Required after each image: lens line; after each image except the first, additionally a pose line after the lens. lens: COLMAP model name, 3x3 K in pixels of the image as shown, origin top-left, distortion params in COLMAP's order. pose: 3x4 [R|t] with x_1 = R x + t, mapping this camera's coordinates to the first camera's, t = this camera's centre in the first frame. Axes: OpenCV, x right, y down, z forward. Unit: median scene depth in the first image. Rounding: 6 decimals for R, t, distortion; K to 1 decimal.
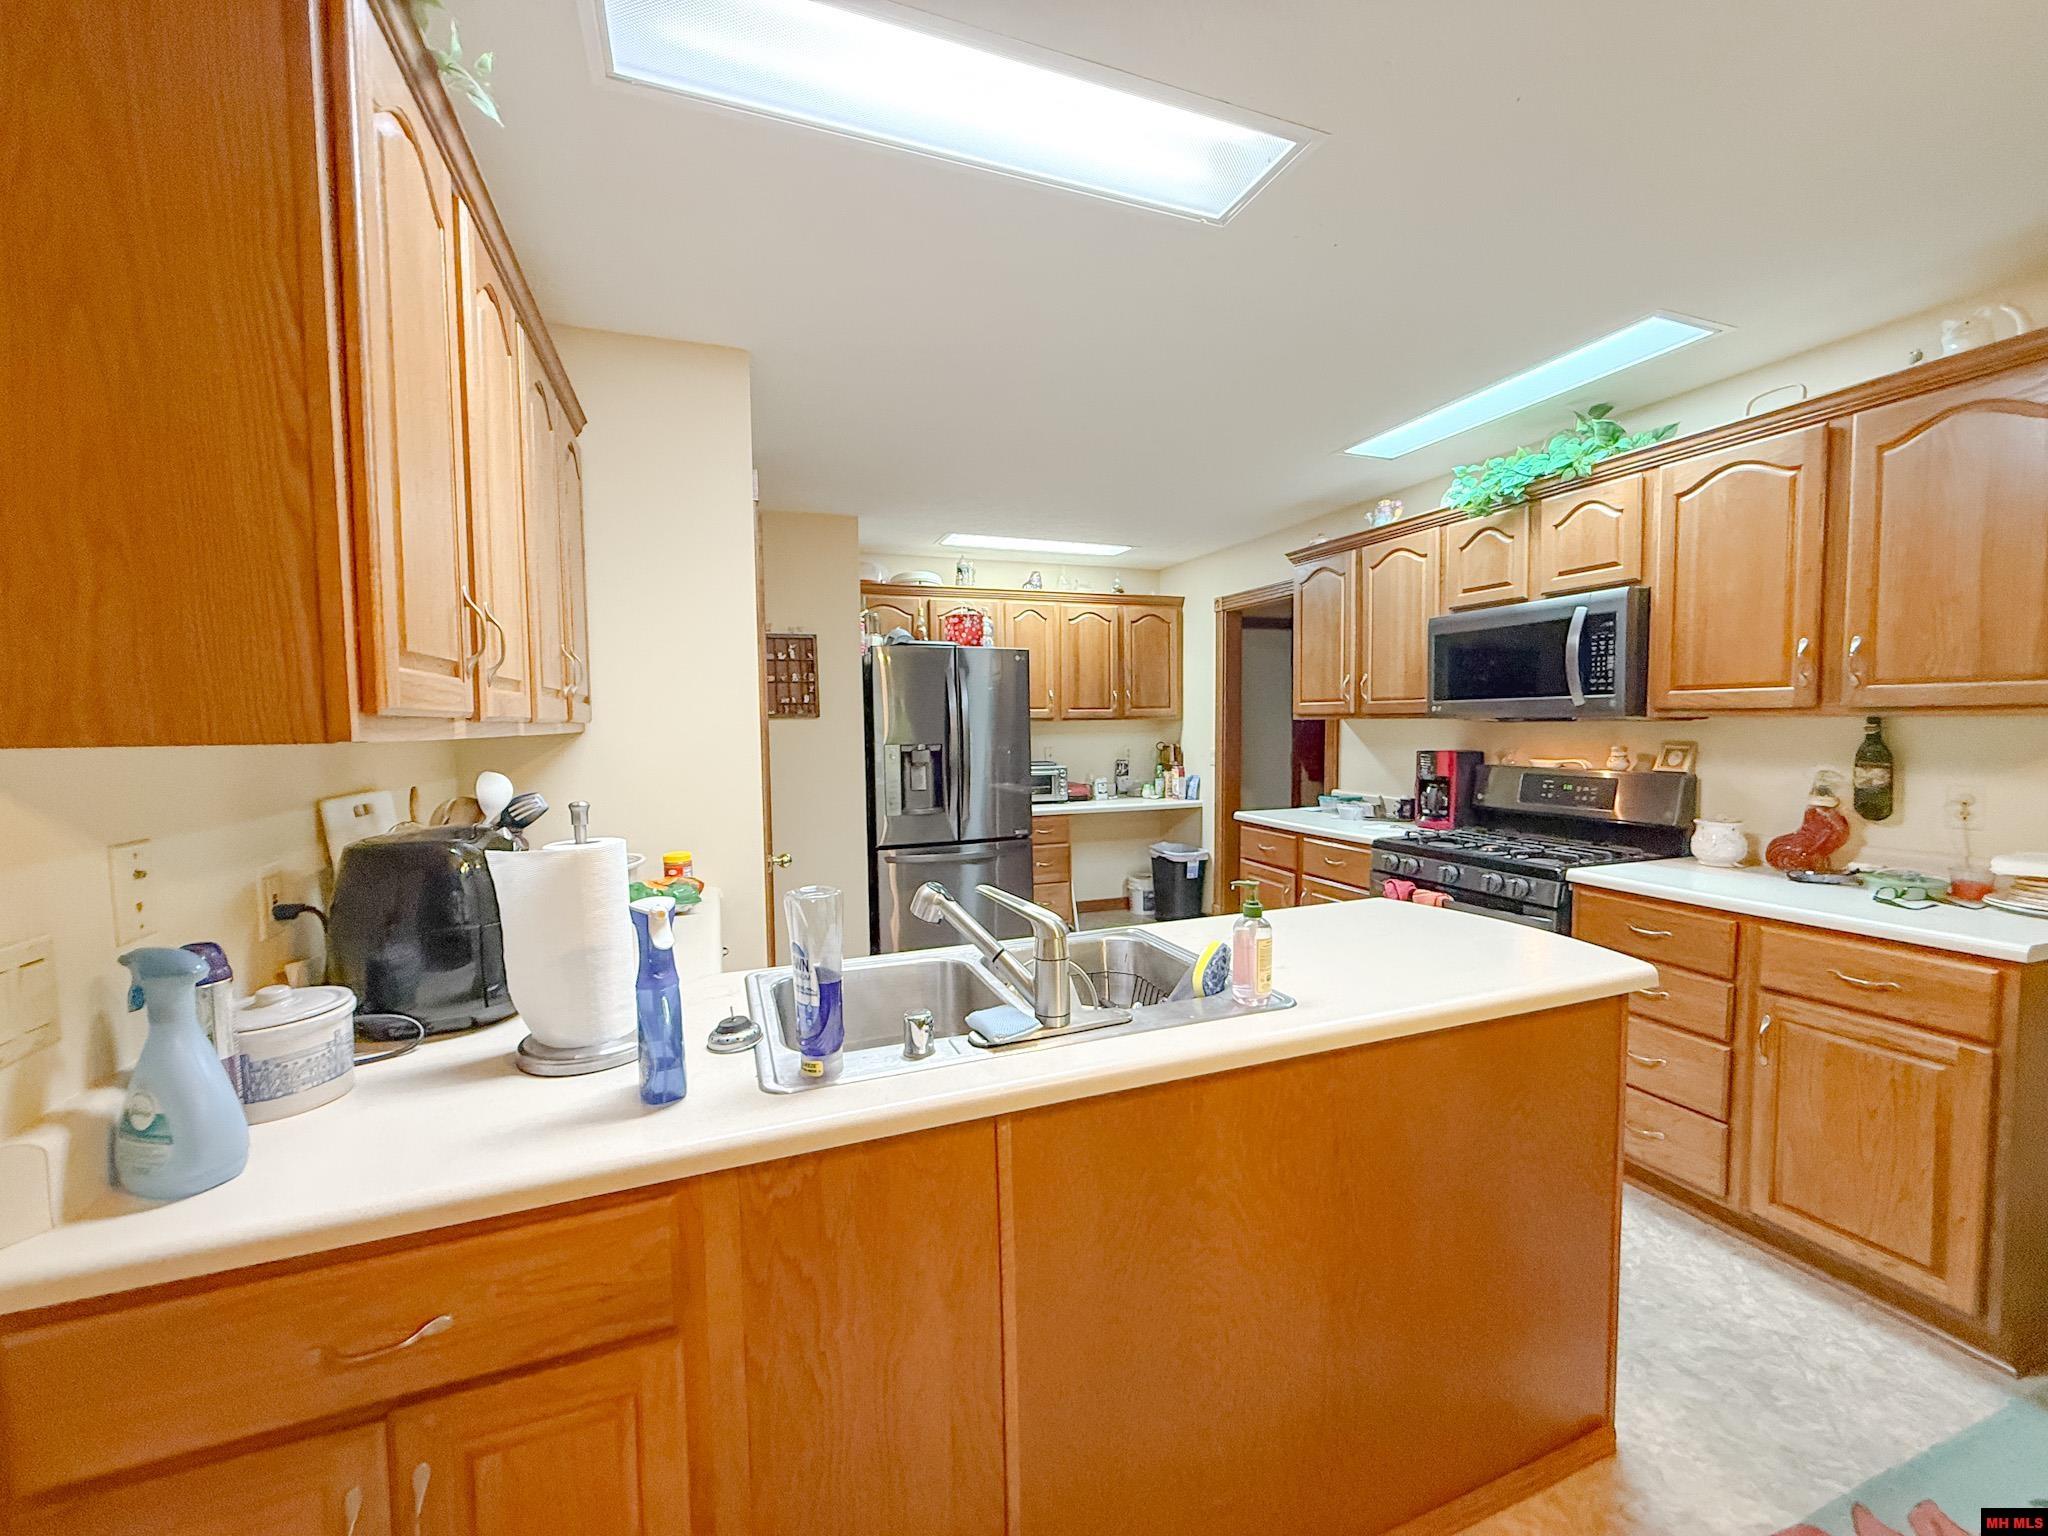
lens RADIAL K [[814.7, 0, 1017.6], [0, 814.7, 767.2], [0, 0, 1]] dist [-0.001707, -0.000096]
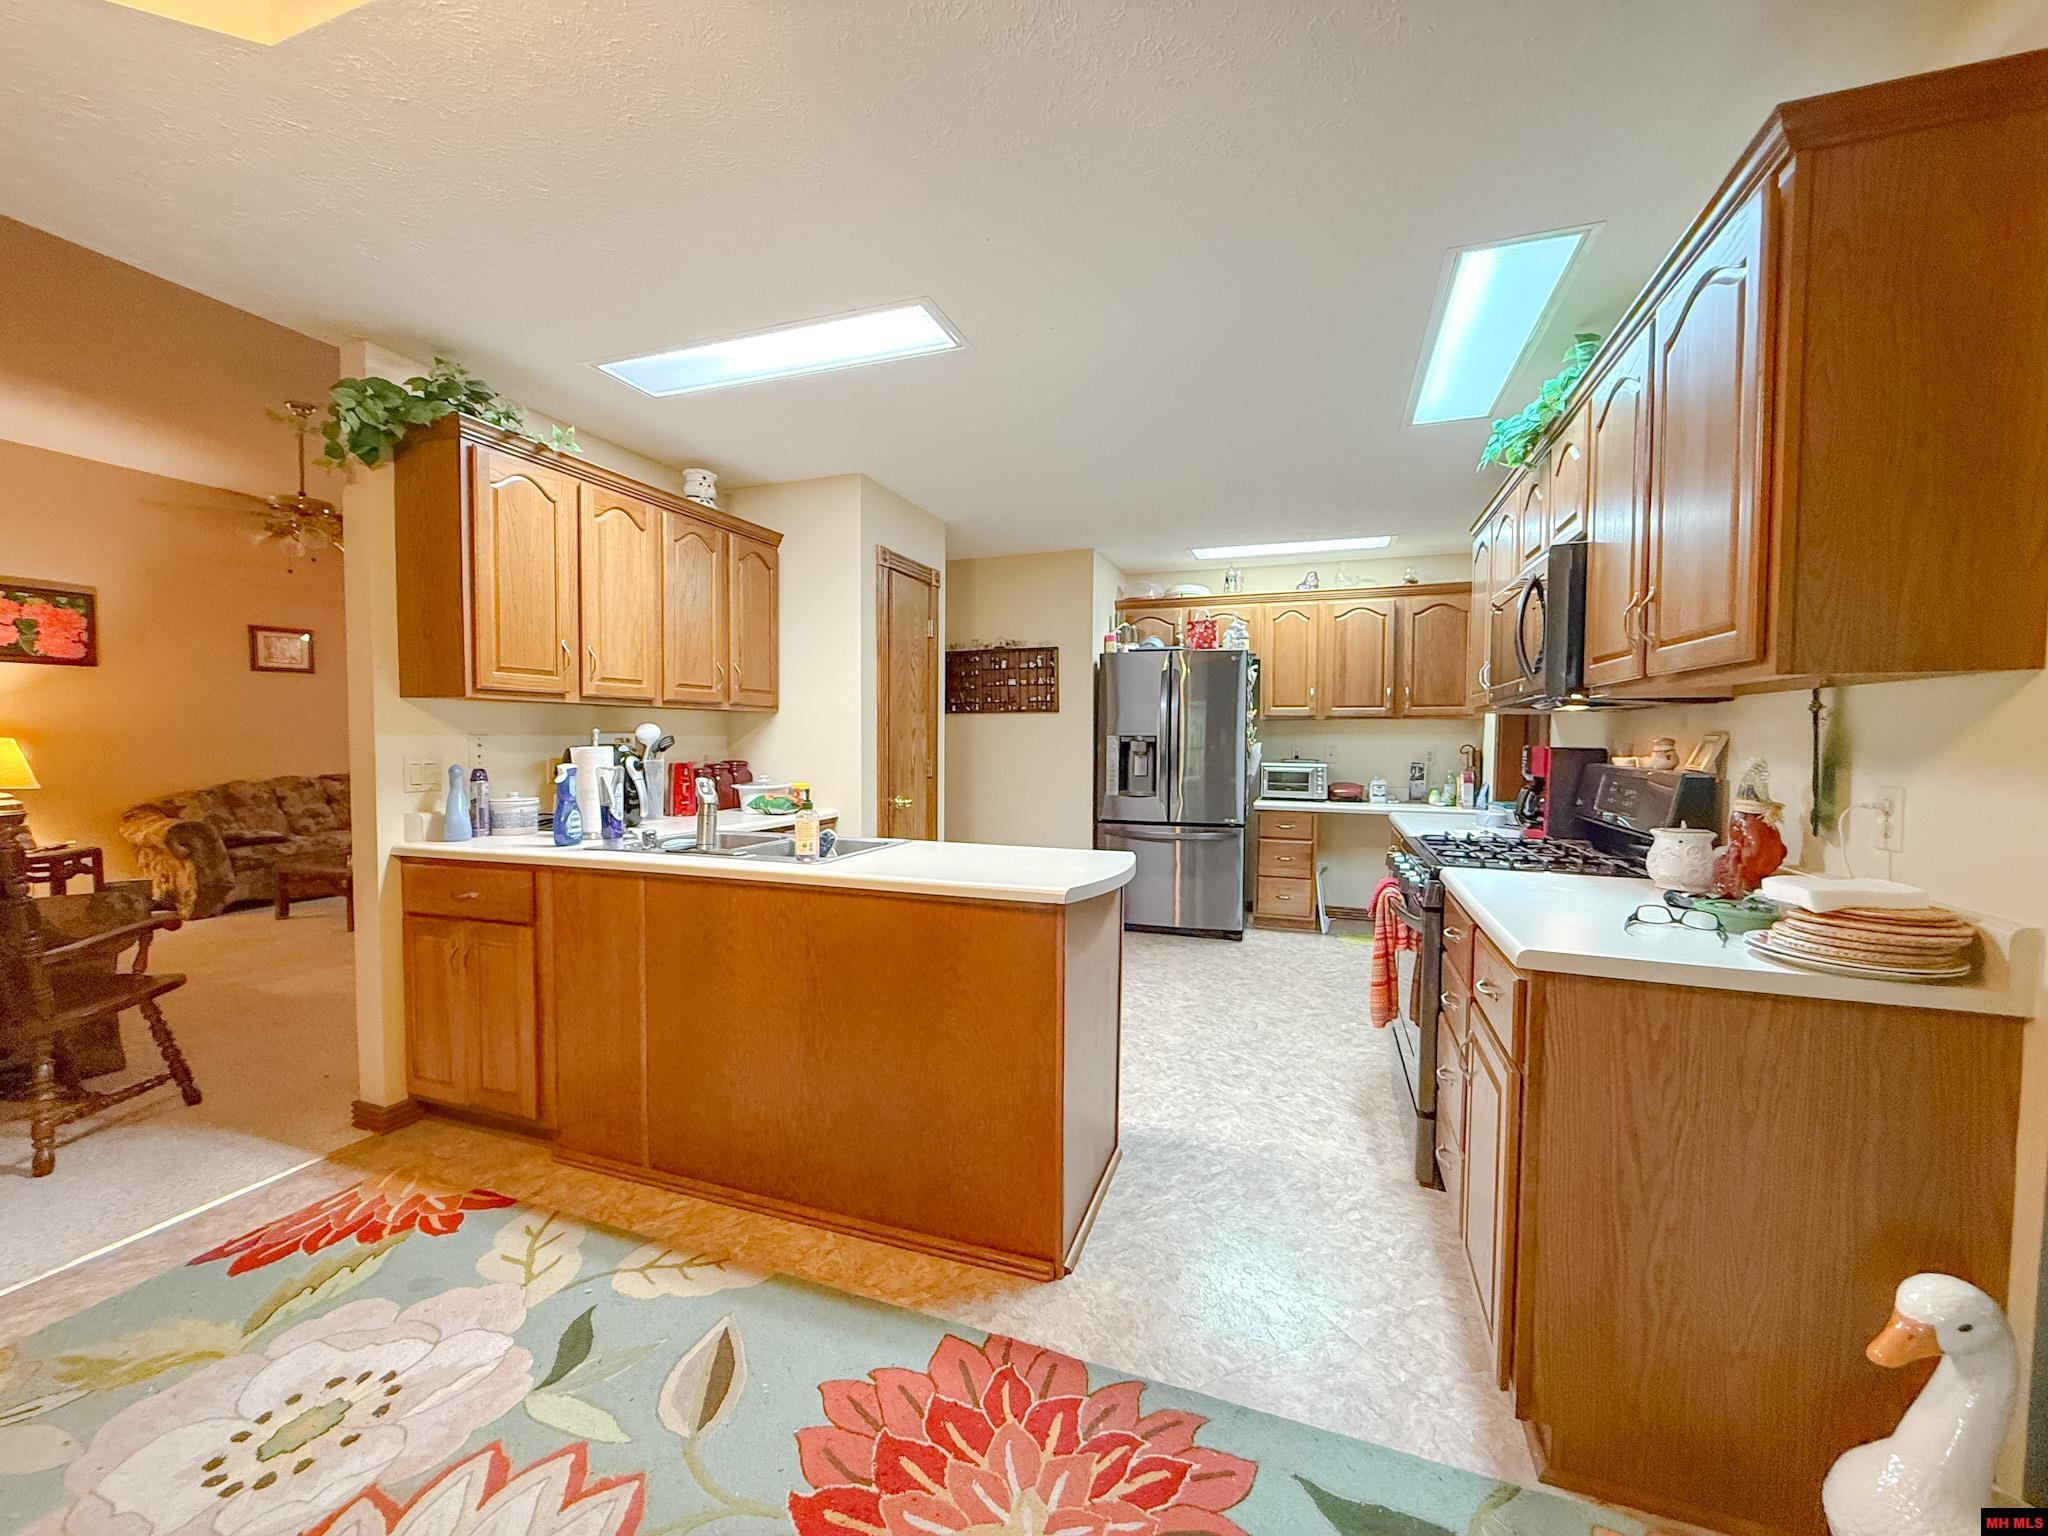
lens RADIAL K [[814.7, 0, 1017.6], [0, 814.7, 767.2], [0, 0, 1]] dist [-0.001707, -0.000096]
pose [[0.756896, 0.042368, -0.652160, 0.432182], [-0.050826, 0.998690, 0.005893, 0.015488], [0.651556, 0.028687, 0.758058, 0.001820]]
